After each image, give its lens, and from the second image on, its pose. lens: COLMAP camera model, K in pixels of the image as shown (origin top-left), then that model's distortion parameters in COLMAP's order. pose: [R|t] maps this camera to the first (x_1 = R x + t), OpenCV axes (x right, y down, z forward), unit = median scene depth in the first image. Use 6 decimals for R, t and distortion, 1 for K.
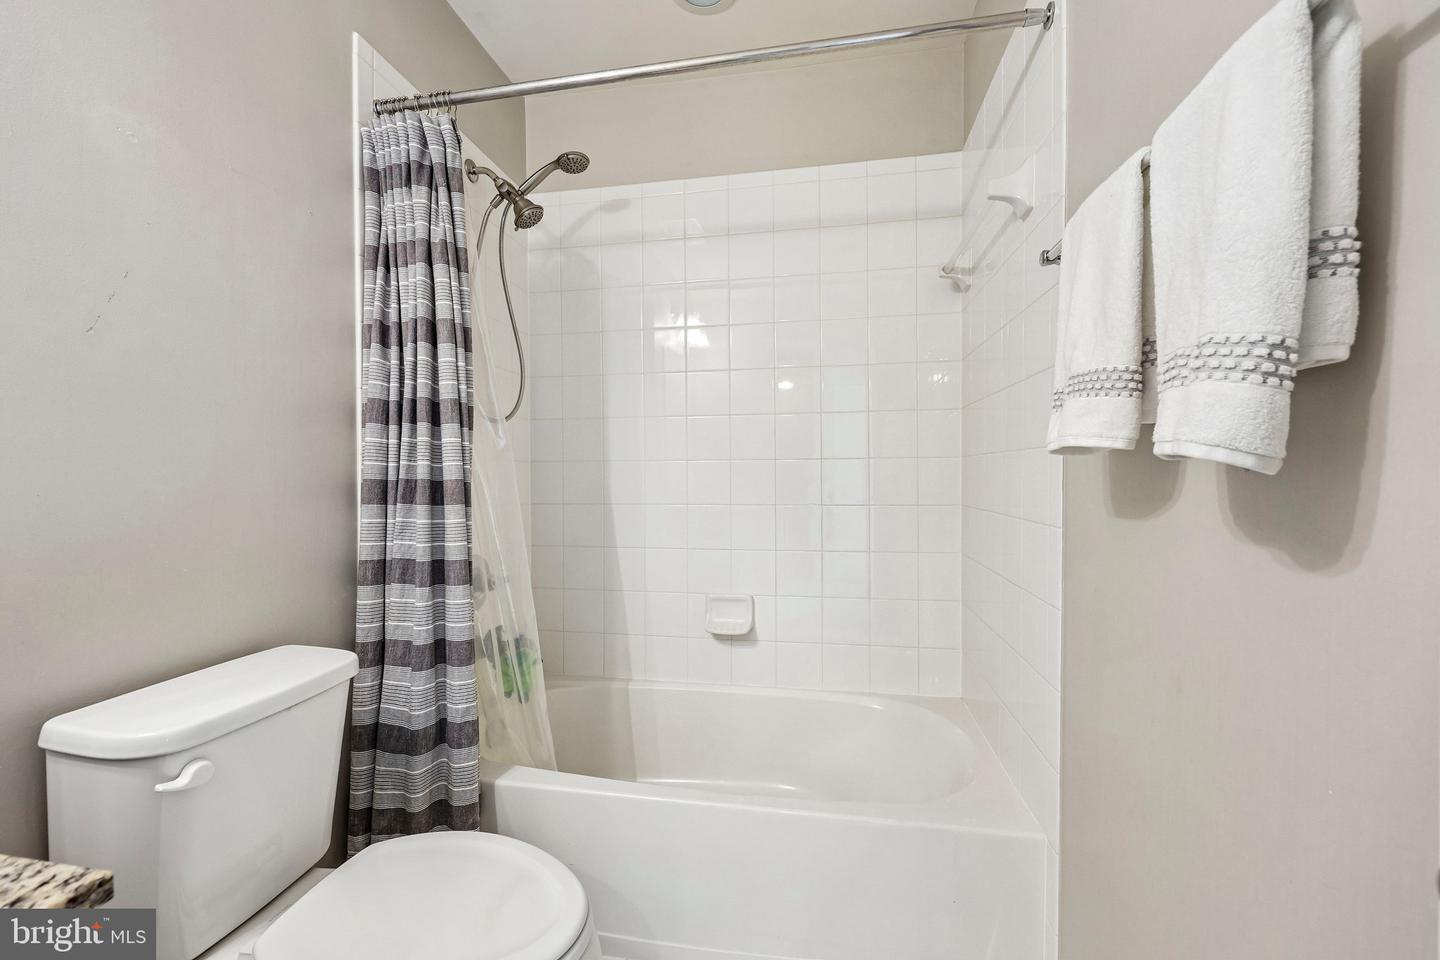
lens RADIAL K [[578.2, 0, 716.5], [0, 578.2, 480.7], [0, 0, 1]] dist [-0.000003, 0.000925]
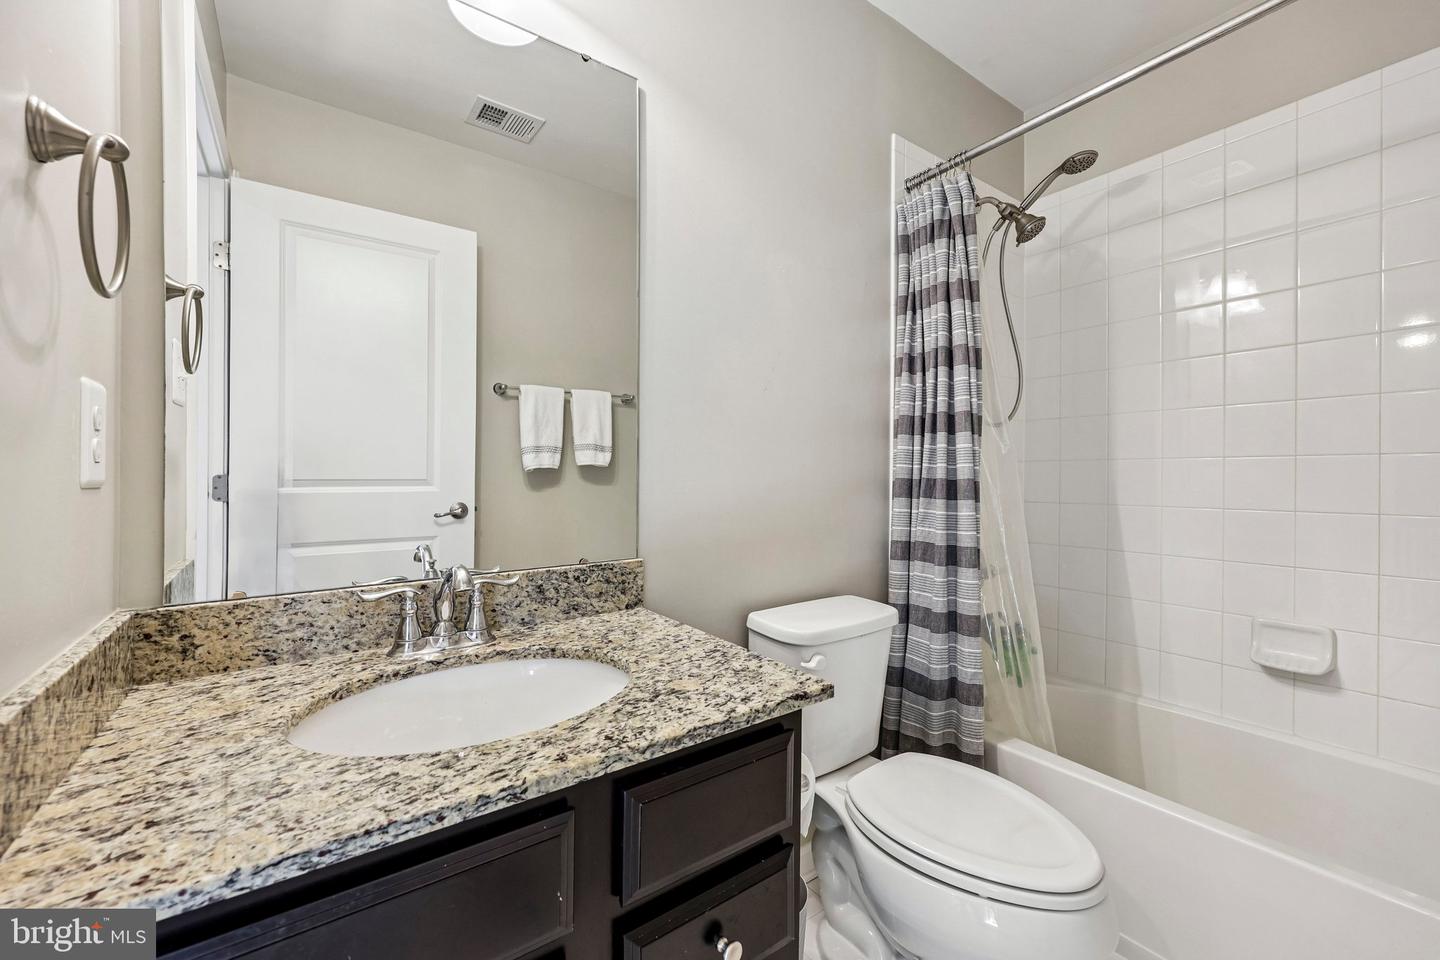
lens RADIAL K [[578.2, 0, 715.4], [0, 578.2, 484.2], [0, 0, 1]] dist [-0.000003, 0.000925]
pose [[0.721669, 0.014364, -0.692089, -0.003475], [-0.008015, 0.999891, 0.012394, -0.001822], [0.692191, -0.003397, 0.721706, -0.211791]]
